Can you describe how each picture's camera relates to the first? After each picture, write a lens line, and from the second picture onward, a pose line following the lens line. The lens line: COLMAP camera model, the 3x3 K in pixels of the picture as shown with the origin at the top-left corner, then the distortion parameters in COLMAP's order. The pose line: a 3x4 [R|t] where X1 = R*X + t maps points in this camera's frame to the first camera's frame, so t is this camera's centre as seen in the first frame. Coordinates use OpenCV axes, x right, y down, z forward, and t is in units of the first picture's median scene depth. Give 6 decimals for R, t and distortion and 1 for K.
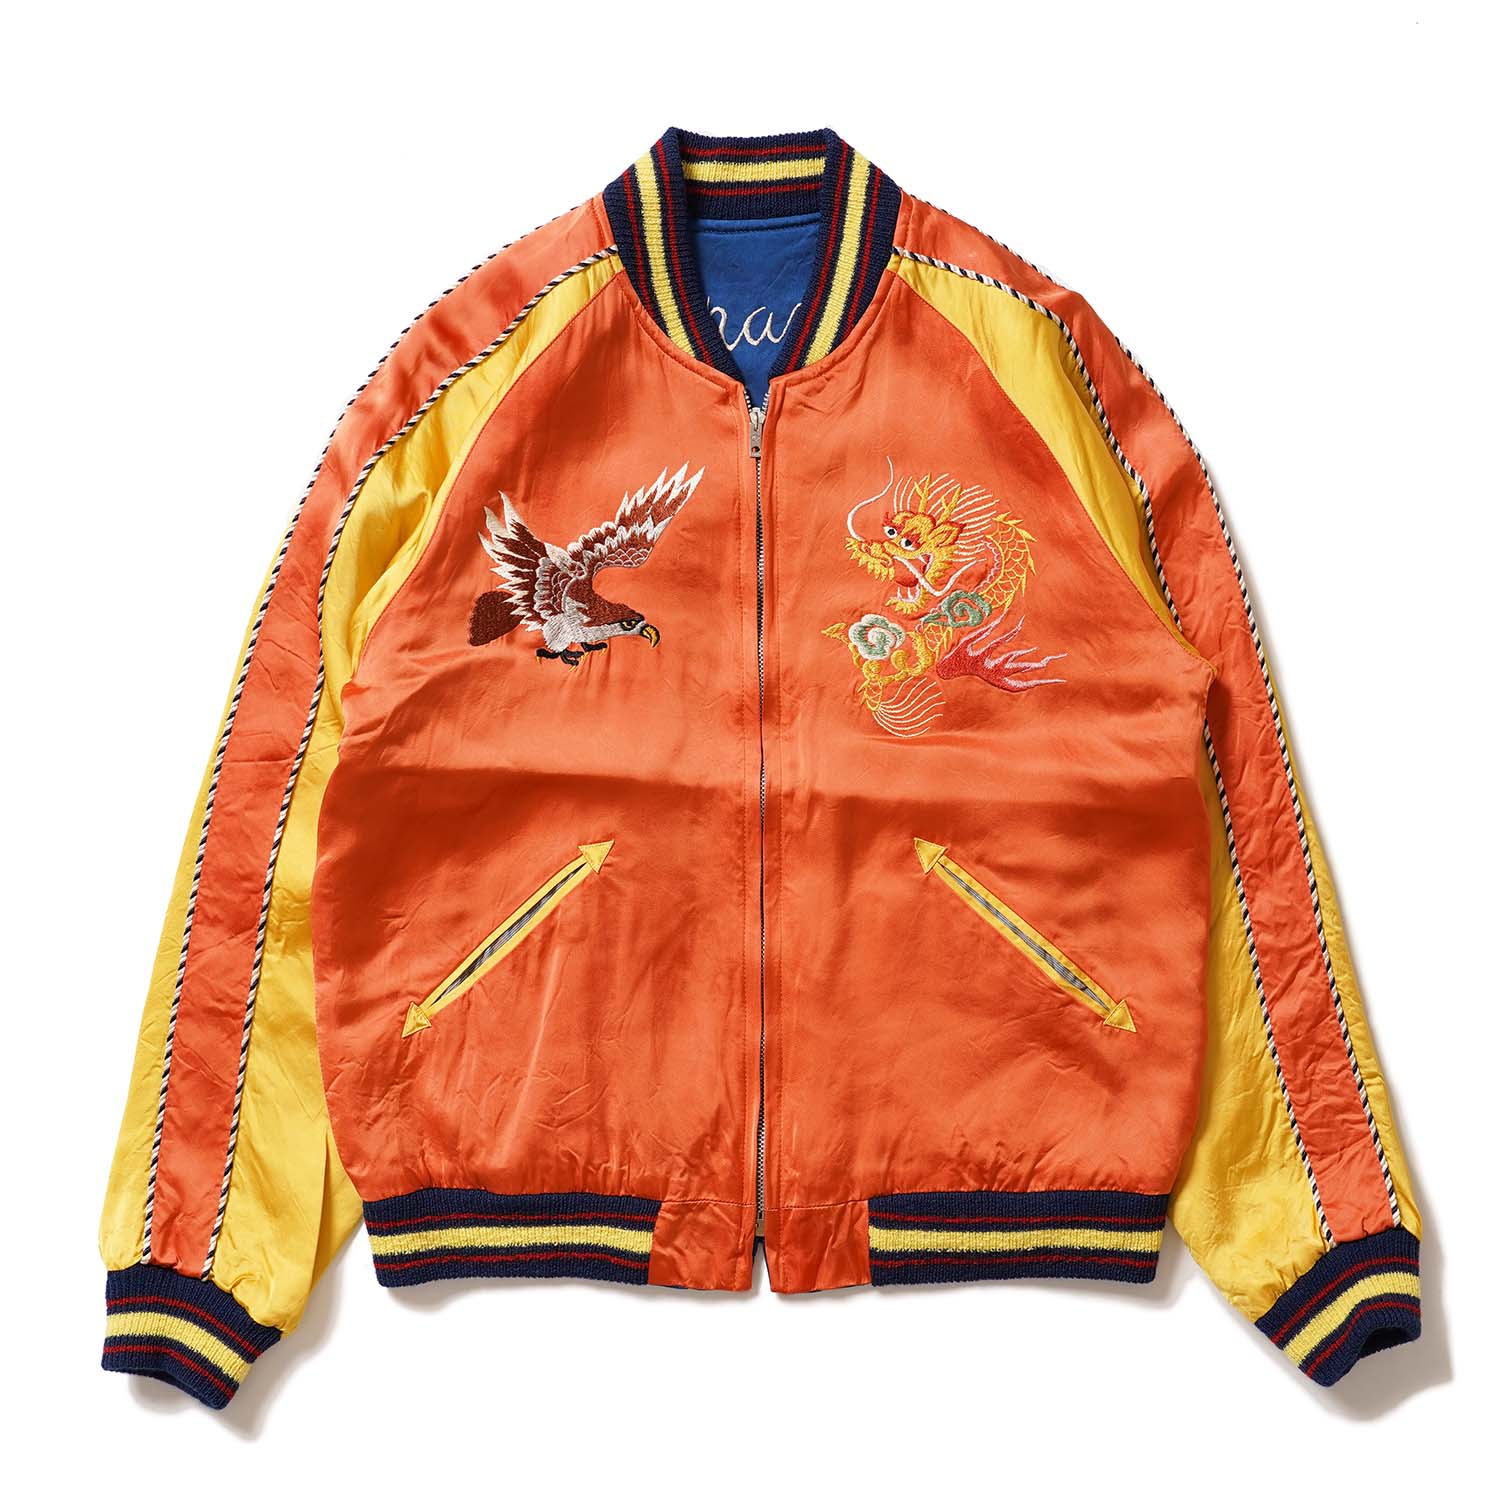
lens RADIAL K [[2605.0, 0, 725.6], [0, 2605.0, 753.7], [0, 0, 1]] dist [0.064385, -0.013827]
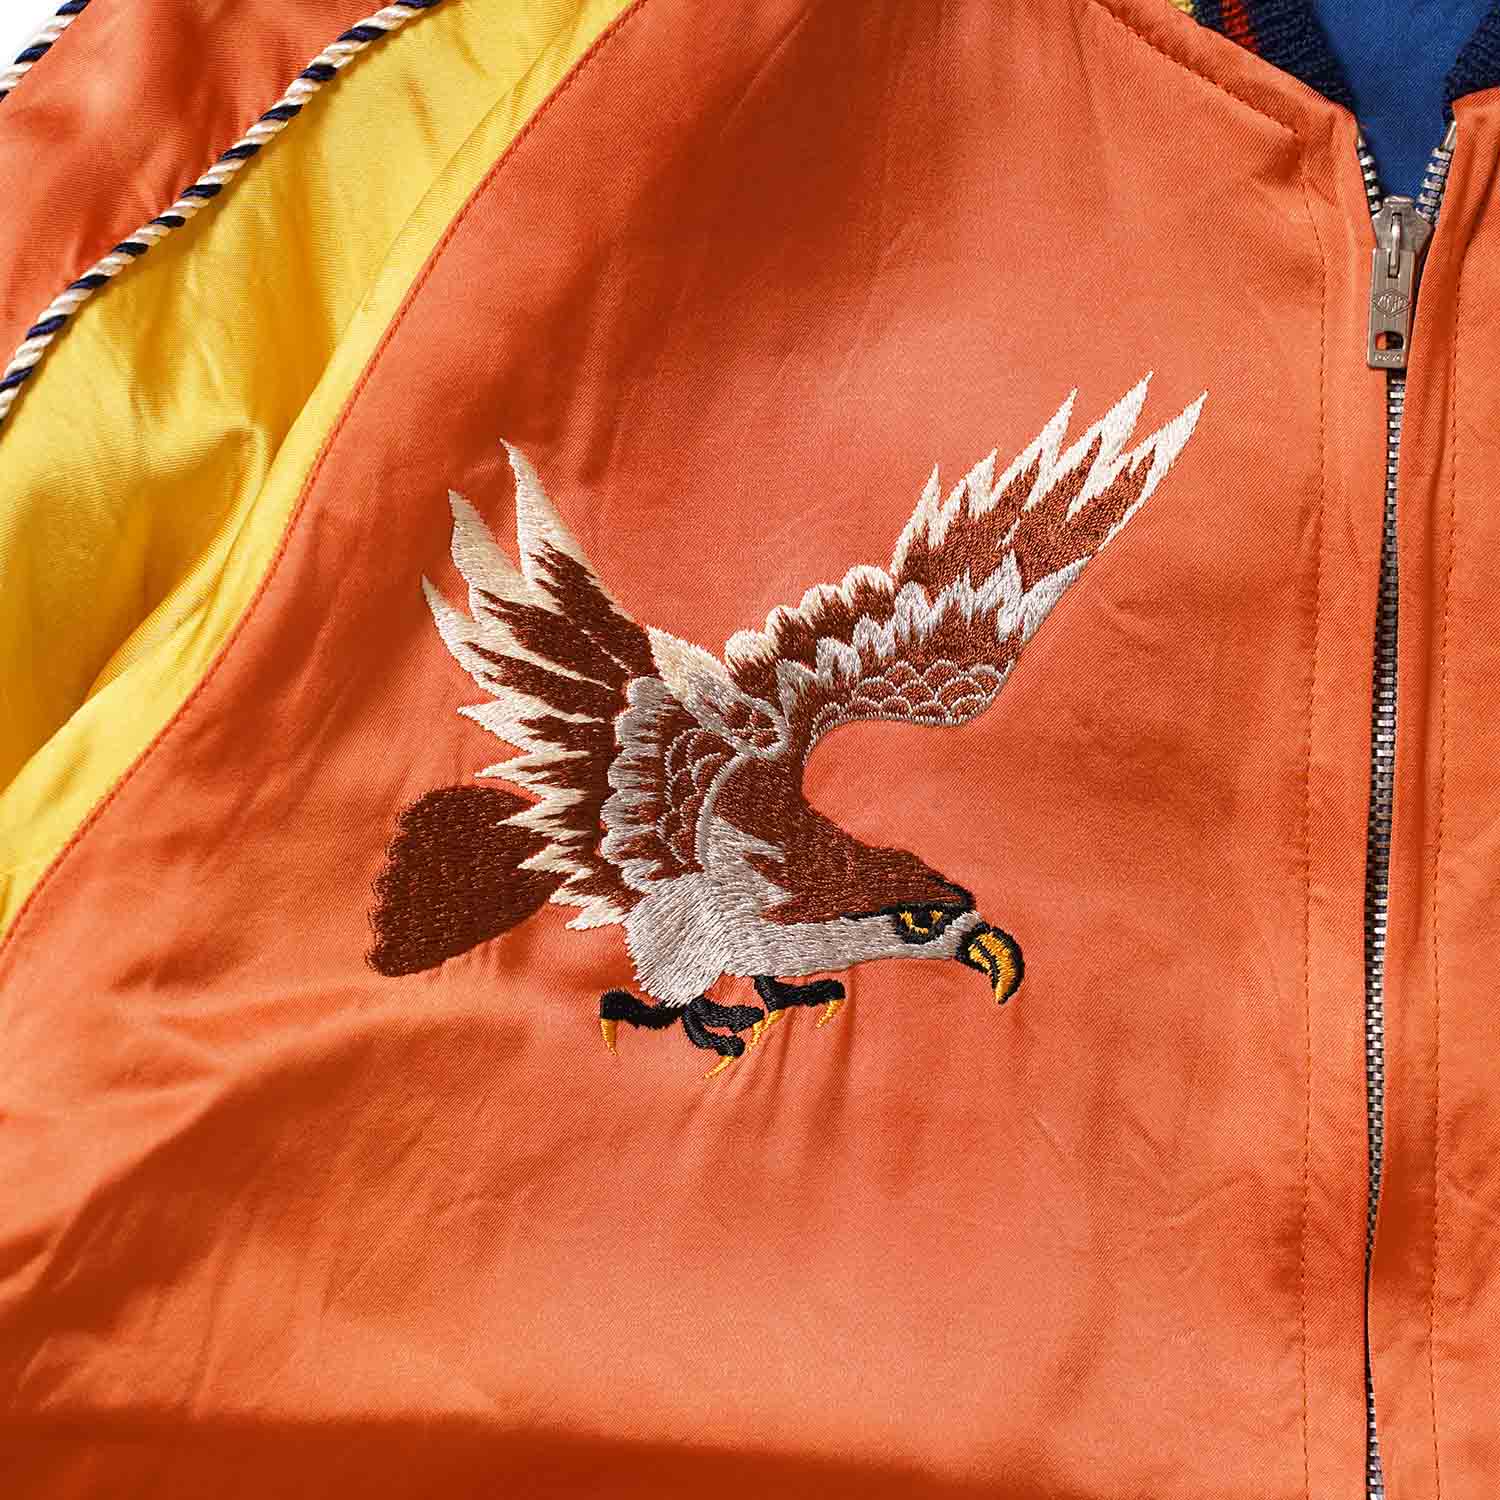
lens RADIAL K [[4626.4, 0, 750.0], [0, 4626.4, 750.0], [0, 0, 1]] dist [0.491224, 1.055063]
pose [[0.998641, 0.050753, 0.011828, -0.063218], [-0.050062, 0.997351, -0.052764, -0.040432], [-0.014474, 0.052100, 0.998537, 0.484037]]
